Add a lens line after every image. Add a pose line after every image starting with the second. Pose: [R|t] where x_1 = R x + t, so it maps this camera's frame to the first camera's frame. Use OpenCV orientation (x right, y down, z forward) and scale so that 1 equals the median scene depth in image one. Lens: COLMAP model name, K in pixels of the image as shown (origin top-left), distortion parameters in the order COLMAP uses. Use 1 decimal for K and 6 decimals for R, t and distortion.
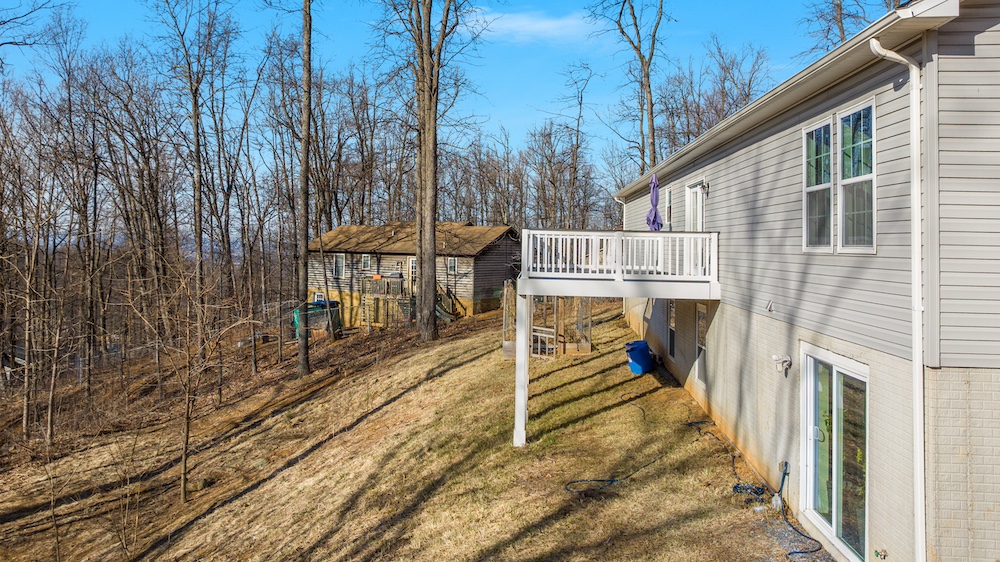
lens RADIAL K [[744.6, 0, 496.0], [0, 744.6, 218.9], [0, 0, 1]] dist [-0.009105, 0.011270]
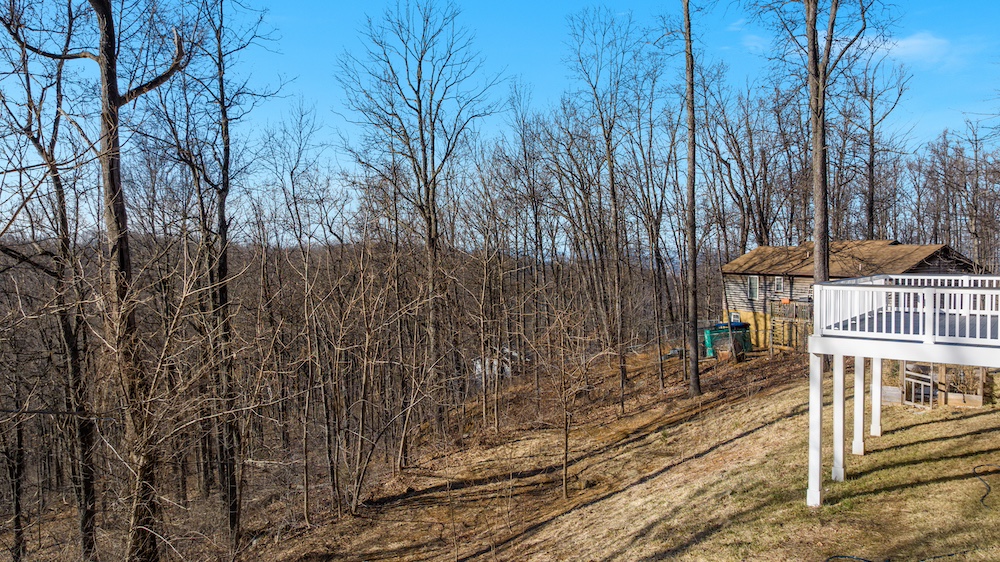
lens RADIAL K [[708.1, 0, 500.5], [0, 708.1, 283.8], [0, 0, 1]] dist [-0.006546, 0.009160]
pose [[0.822735, -0.002540, -0.568420, 0.124388], [0.044160, 0.997253, 0.059461, -0.033432], [0.566708, -0.074022, 0.820587, 0.013646]]
